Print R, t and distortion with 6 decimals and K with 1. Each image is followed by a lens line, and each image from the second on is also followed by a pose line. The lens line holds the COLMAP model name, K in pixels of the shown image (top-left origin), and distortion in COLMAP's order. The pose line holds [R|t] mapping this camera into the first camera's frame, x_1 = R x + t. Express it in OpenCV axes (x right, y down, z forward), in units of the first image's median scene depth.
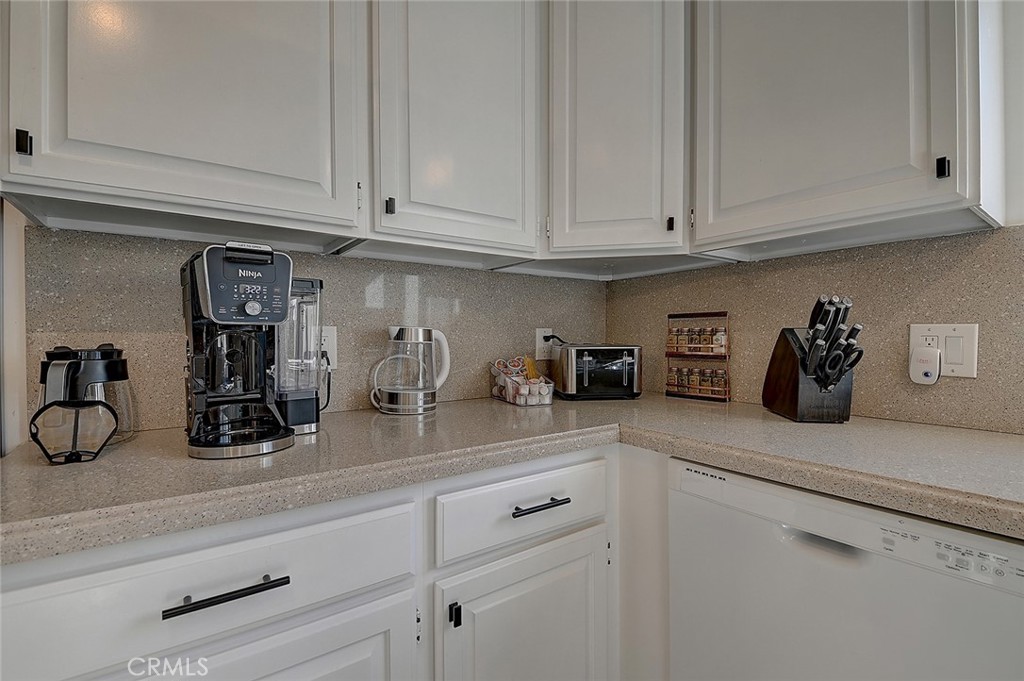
lens RADIAL K [[461.5, 0, 515.1], [0, 461.5, 340.1], [0, 0, 1]] dist [-0.012066, -0.002427]
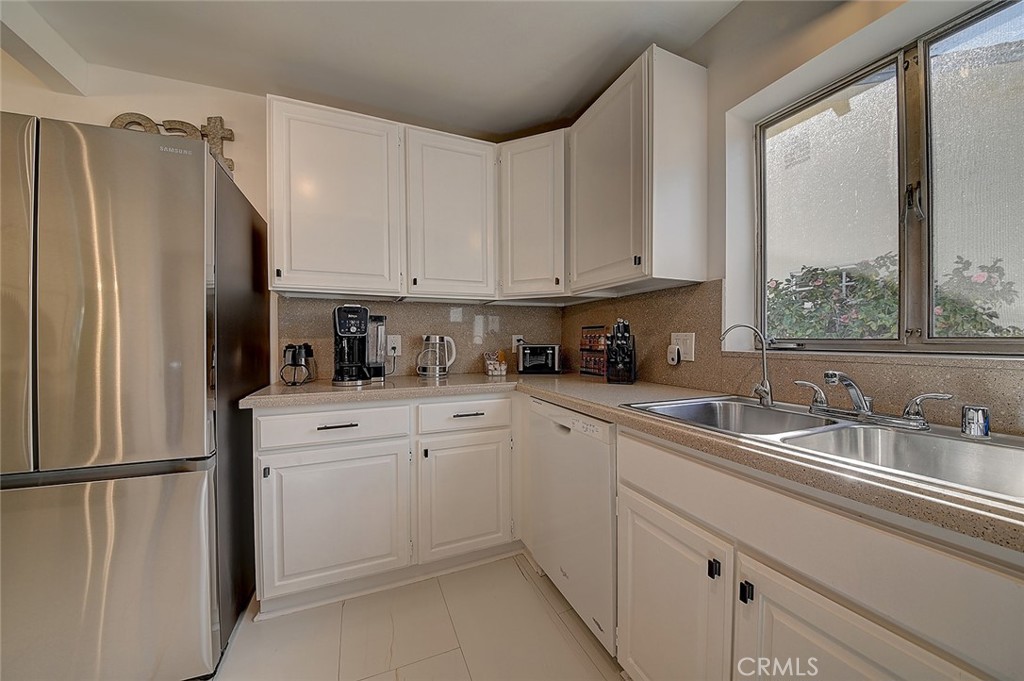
lens RADIAL K [[358.1, 0, 510.5], [0, 358.1, 341.0], [0, 0, 1]] dist [0.001415, 0.000061]
pose [[0.974168, -0.000824, -0.225825, 0.553957], [0.000302, 0.999997, -0.002345, 0.001594], [0.225826, 0.002216, 0.974165, -0.570632]]
